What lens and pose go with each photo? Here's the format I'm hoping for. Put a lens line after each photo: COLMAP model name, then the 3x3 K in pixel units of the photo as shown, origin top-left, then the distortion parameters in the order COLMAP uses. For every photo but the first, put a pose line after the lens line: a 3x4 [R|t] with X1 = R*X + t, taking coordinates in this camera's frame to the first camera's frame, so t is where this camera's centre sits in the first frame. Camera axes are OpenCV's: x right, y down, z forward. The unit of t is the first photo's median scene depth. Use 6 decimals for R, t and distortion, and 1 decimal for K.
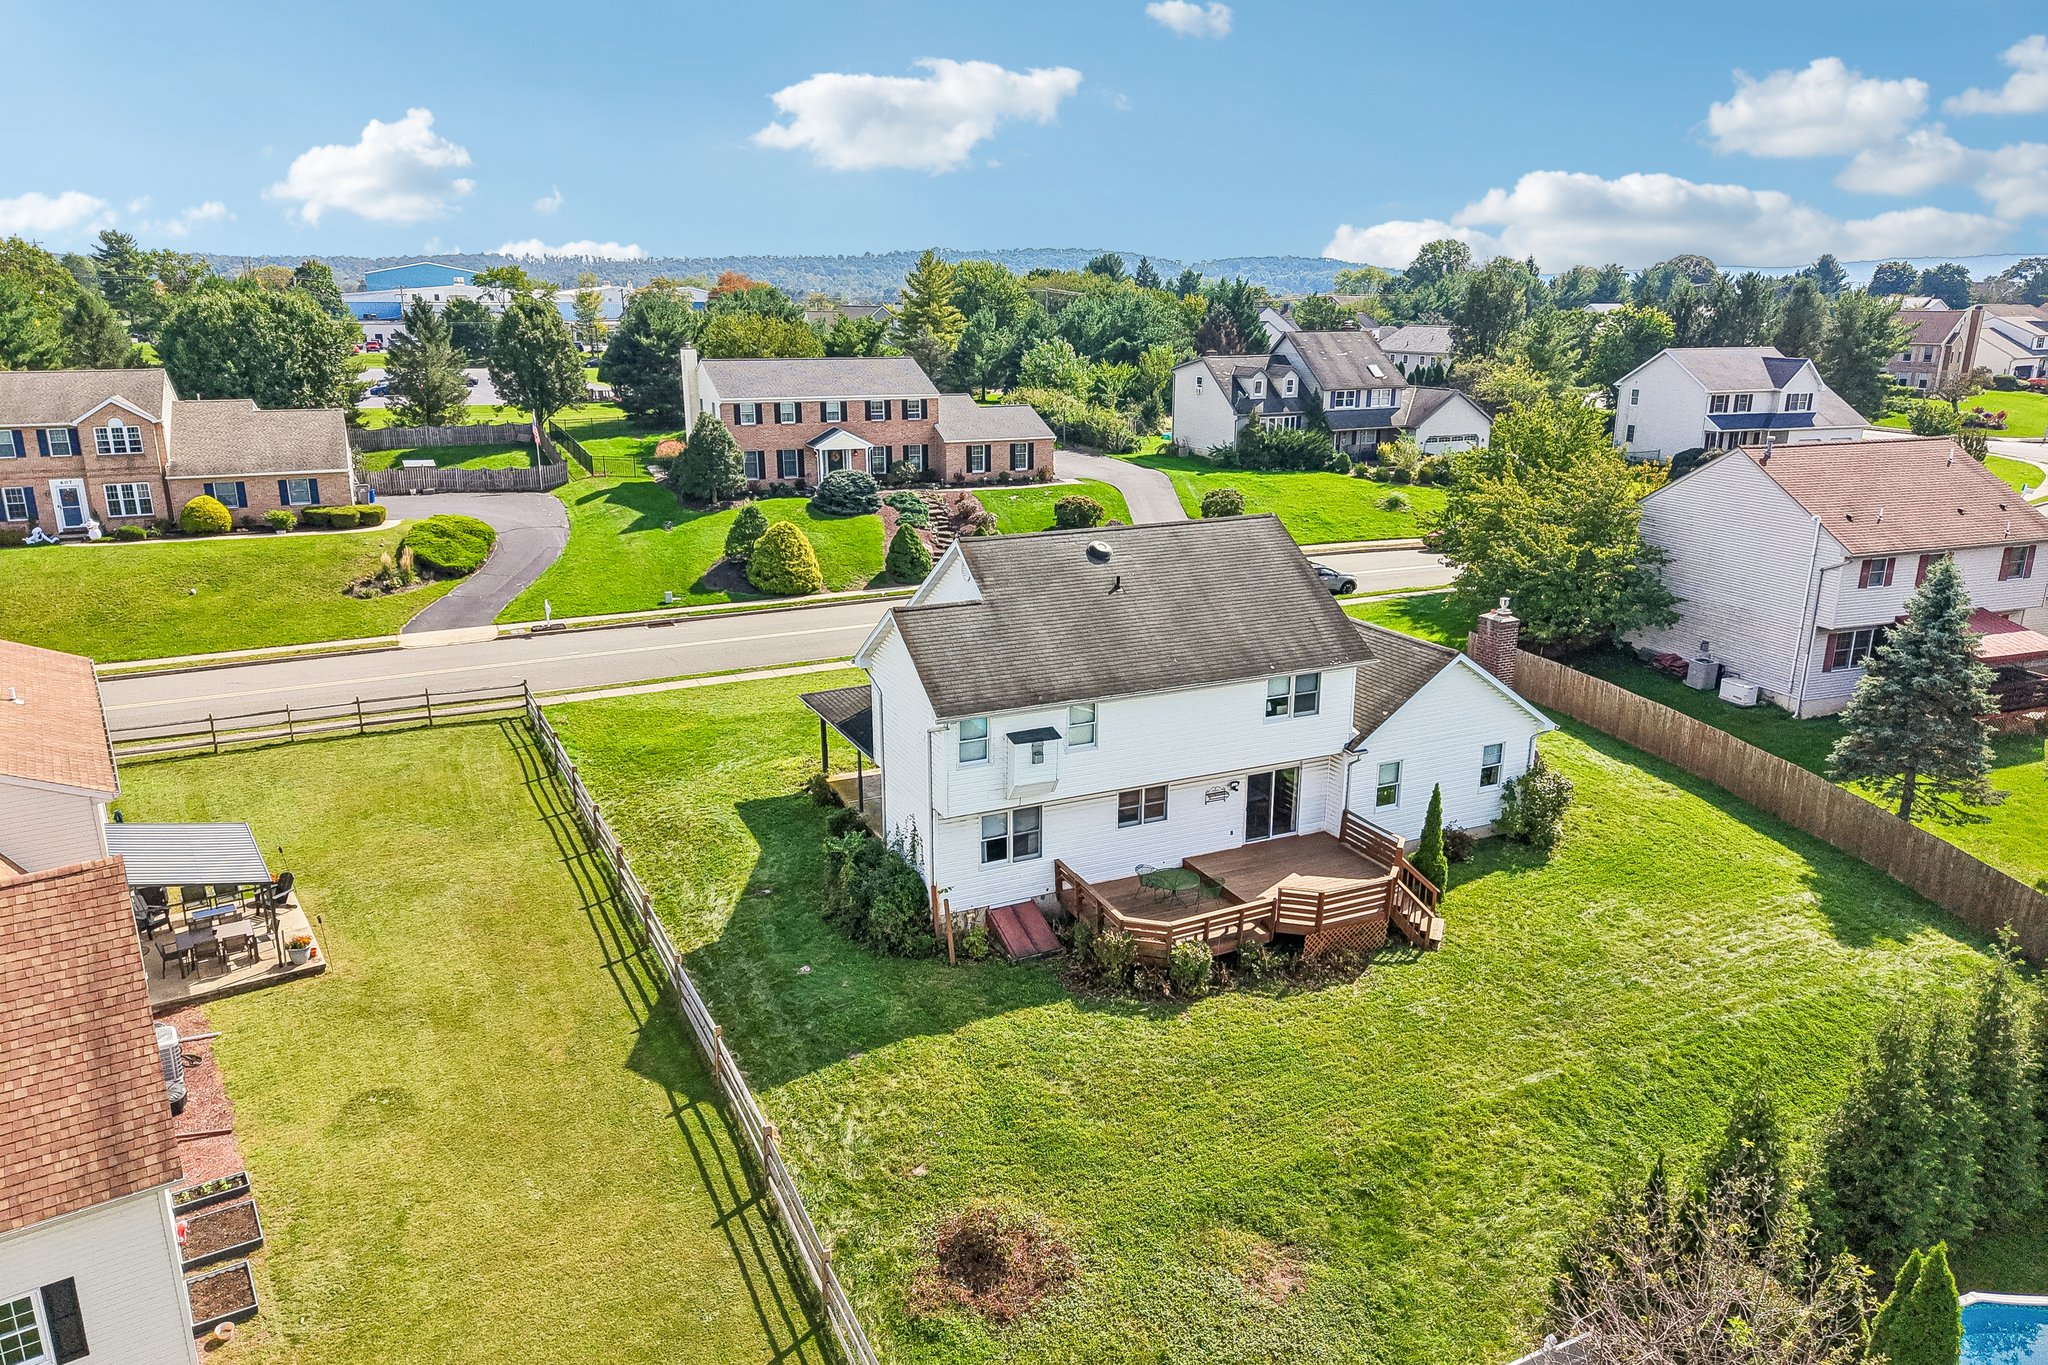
lens RADIAL K [[1360.7, 0, 1017.2], [0, 1360.7, 691.7], [0, 0, 1]] dist [0.080545, -0.098630]
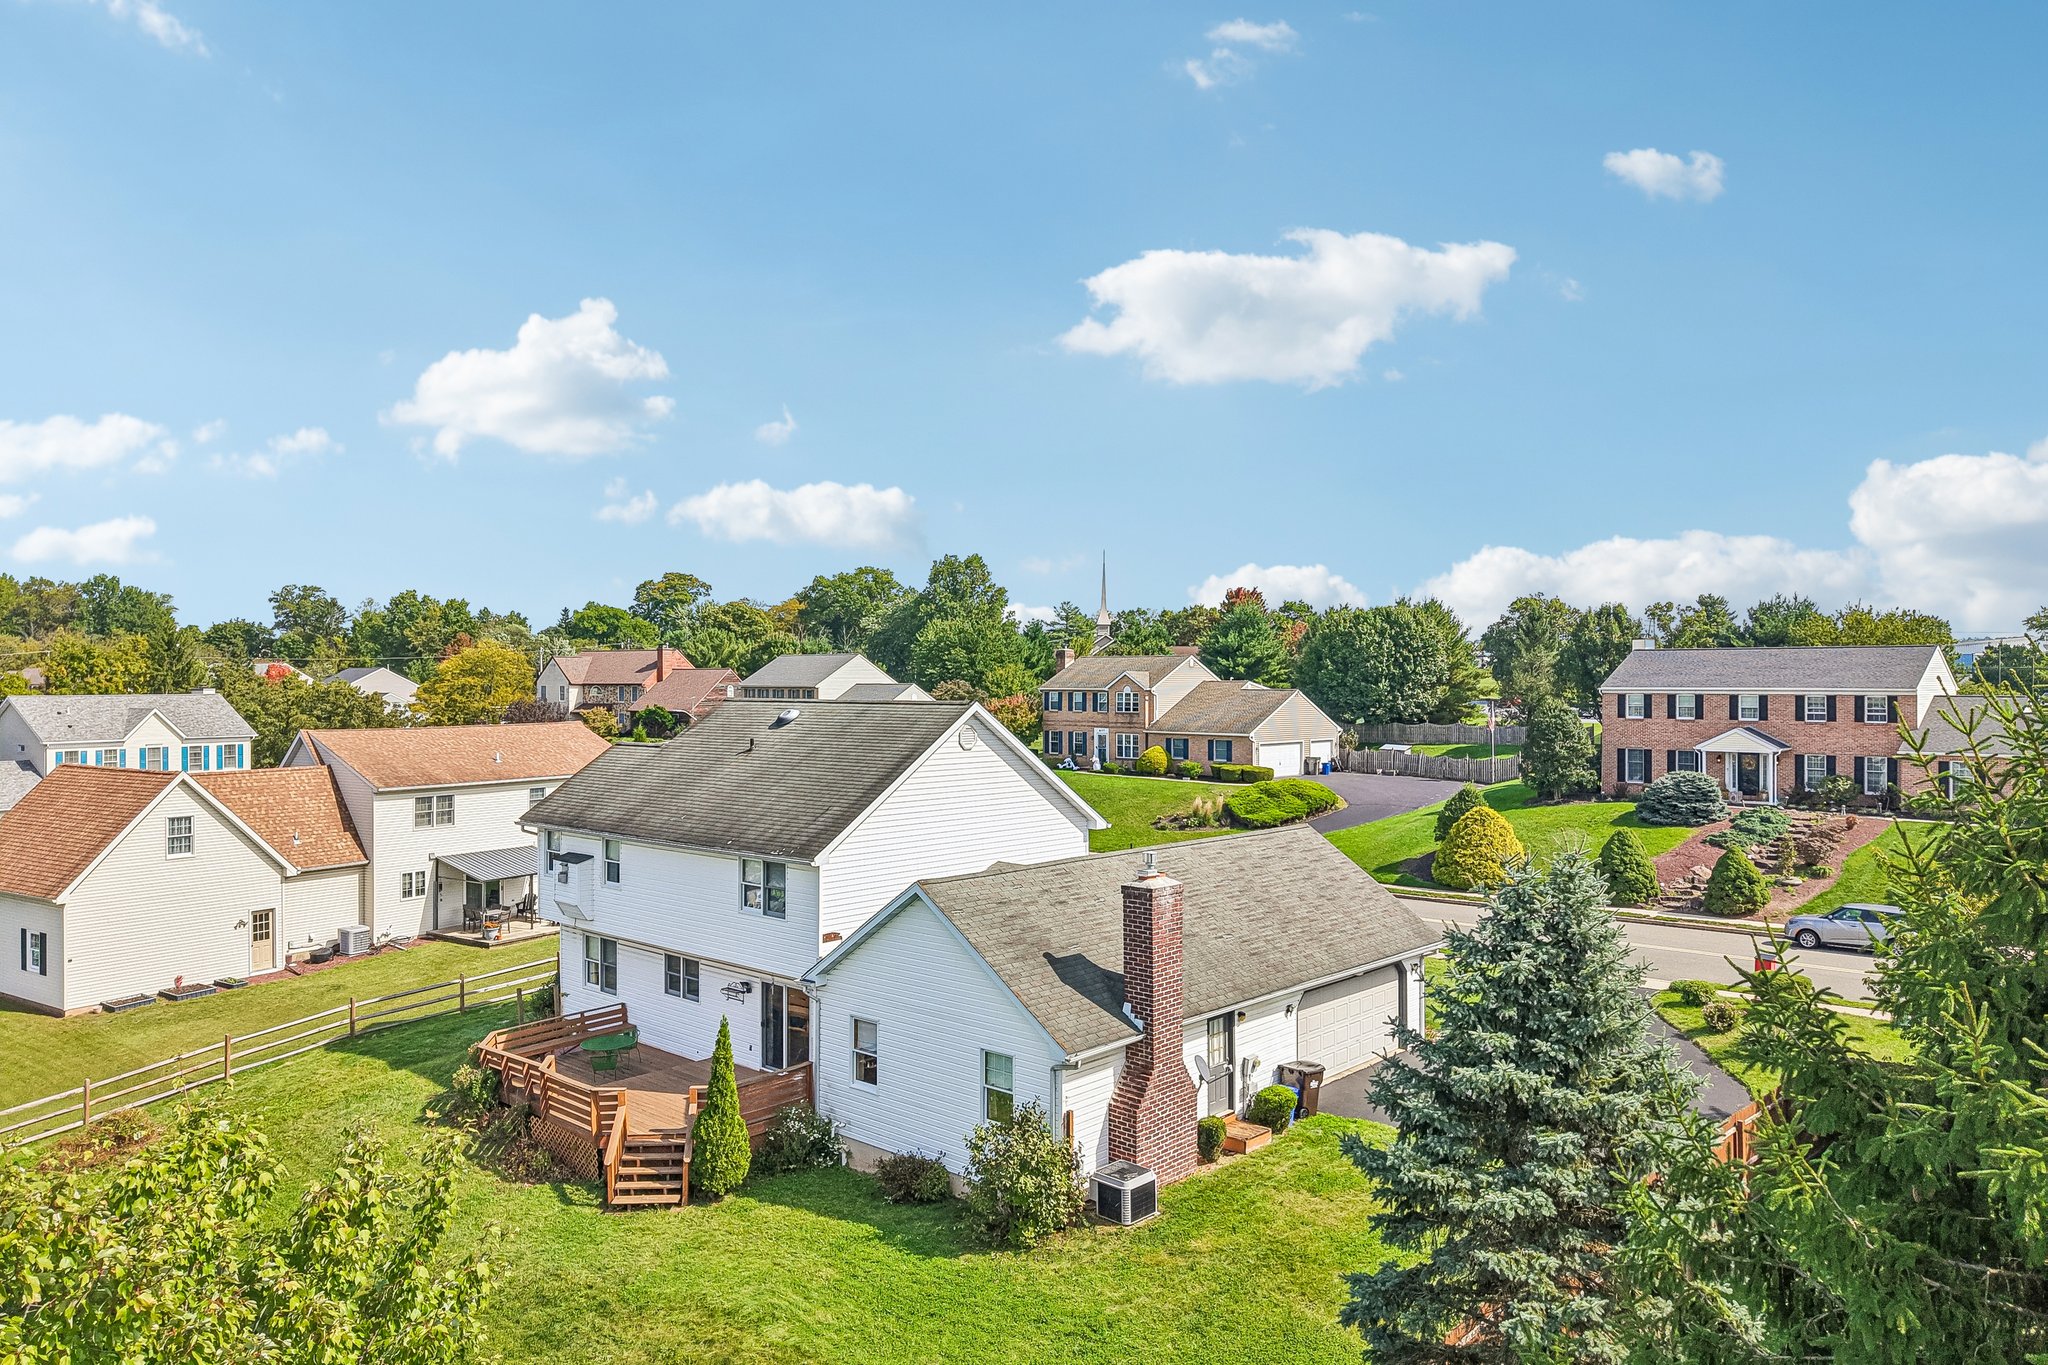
lens RADIAL K [[1363.0, 0, 1024.0], [0, 1363.0, 682.5], [0, 0, 1]] dist [0.007002, 0.000828]
pose [[0.382162, 0.003748, -0.924088, 0.536869], [-0.257292, 0.960881, -0.102508, -0.038043], [0.887554, 0.276935, 0.368177, 0.416203]]
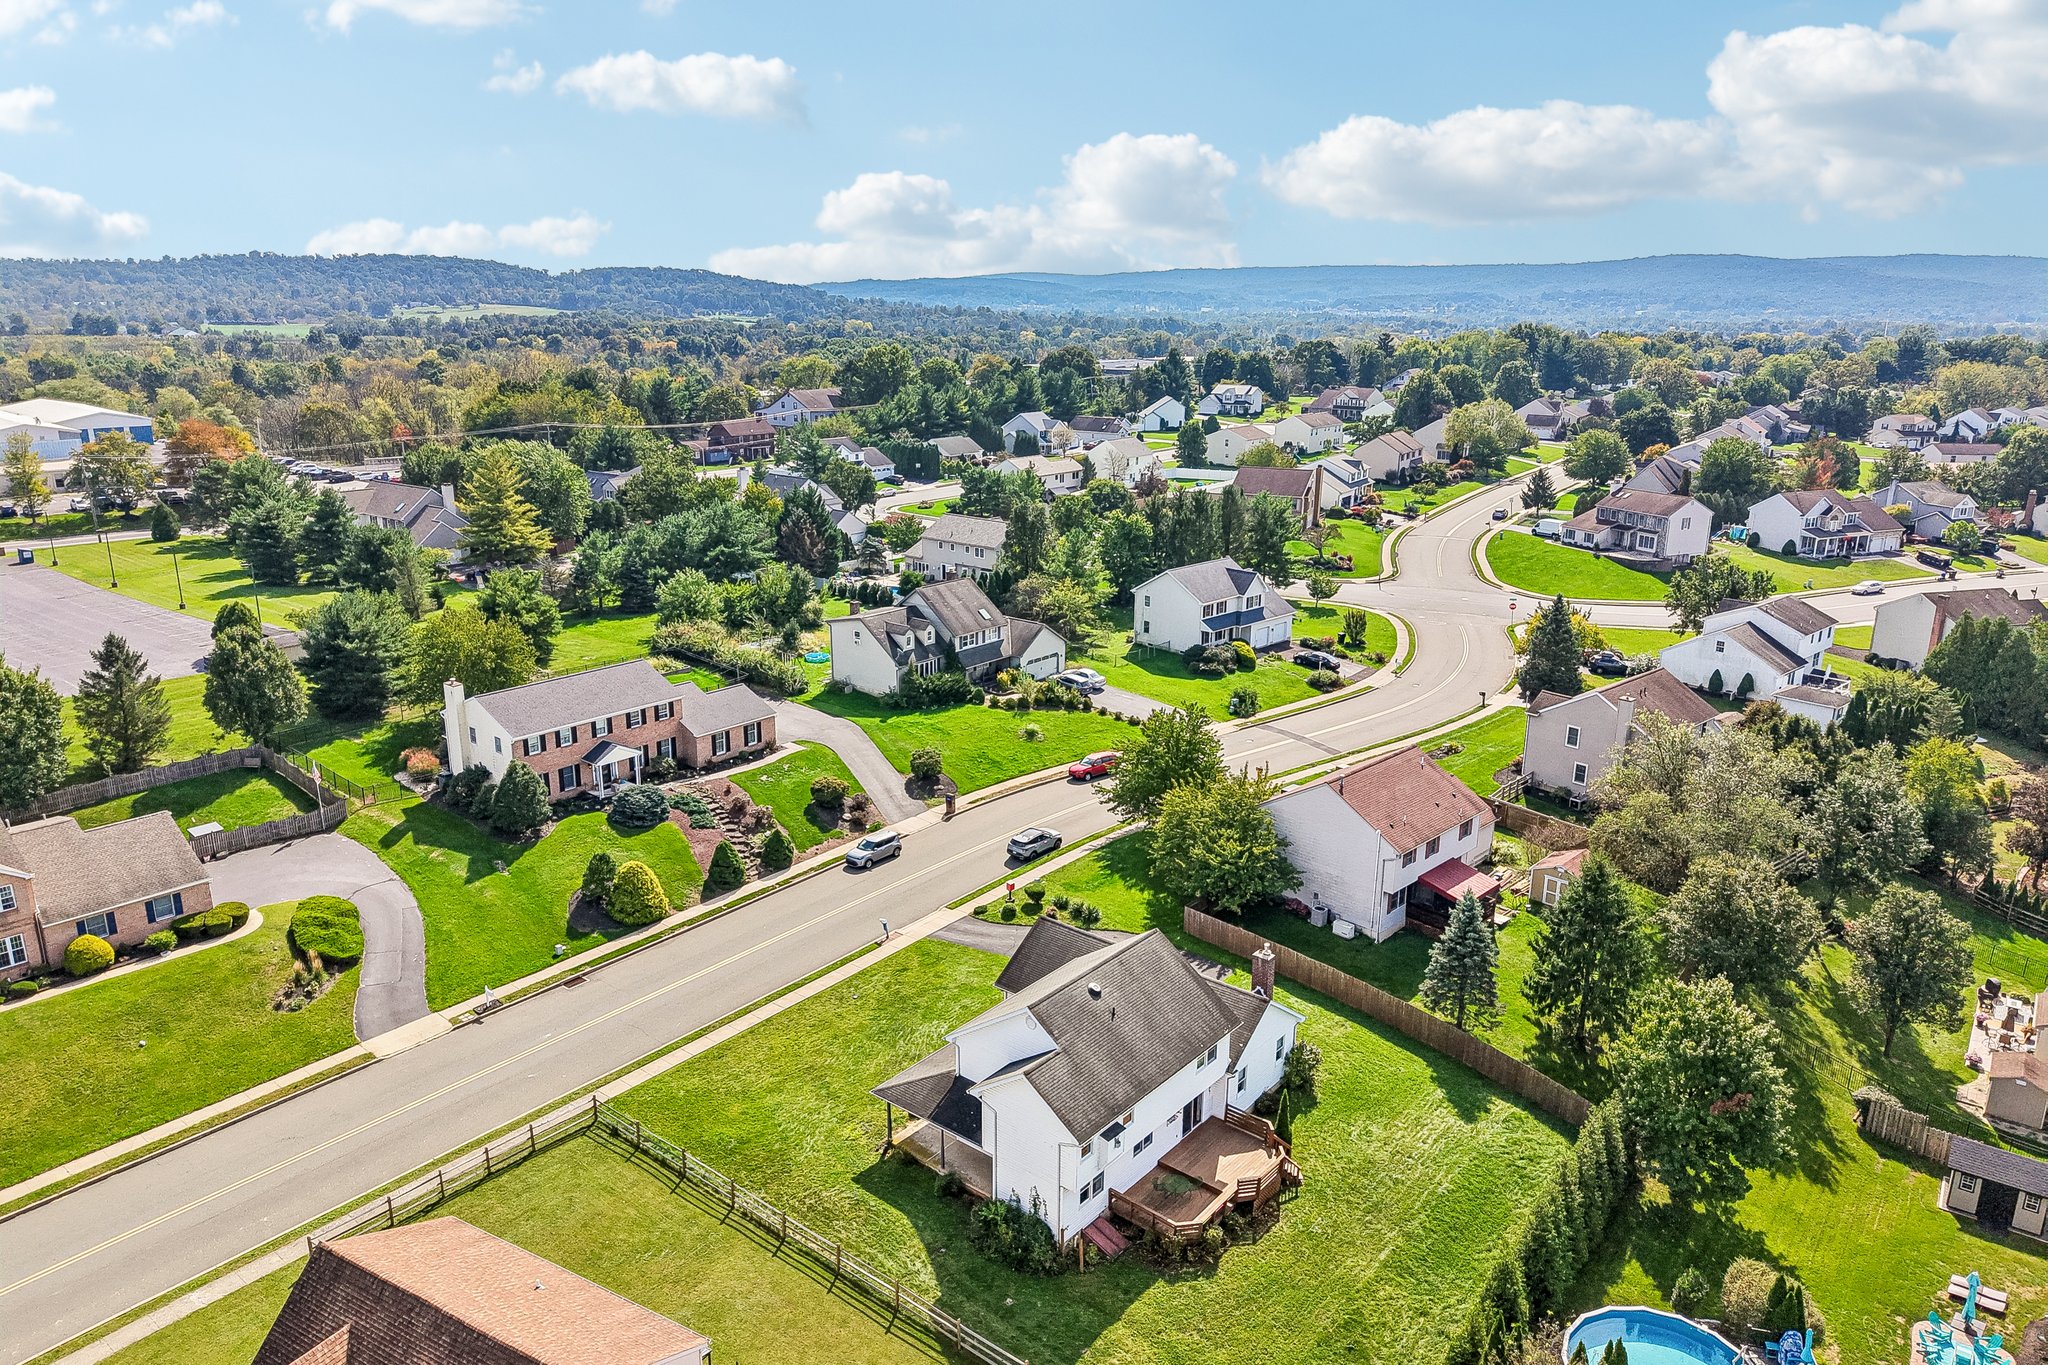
lens RADIAL K [[1366.7, 0, 1020.3], [0, 1366.7, 683.4], [0, 0, 1]] dist [0.033798, -0.030586]
pose [[0.906767, -0.111112, 0.406727, -0.349980], [0.115108, 0.993244, 0.014715, -0.270567], [-0.405614, 0.033474, 0.913431, -0.269359]]
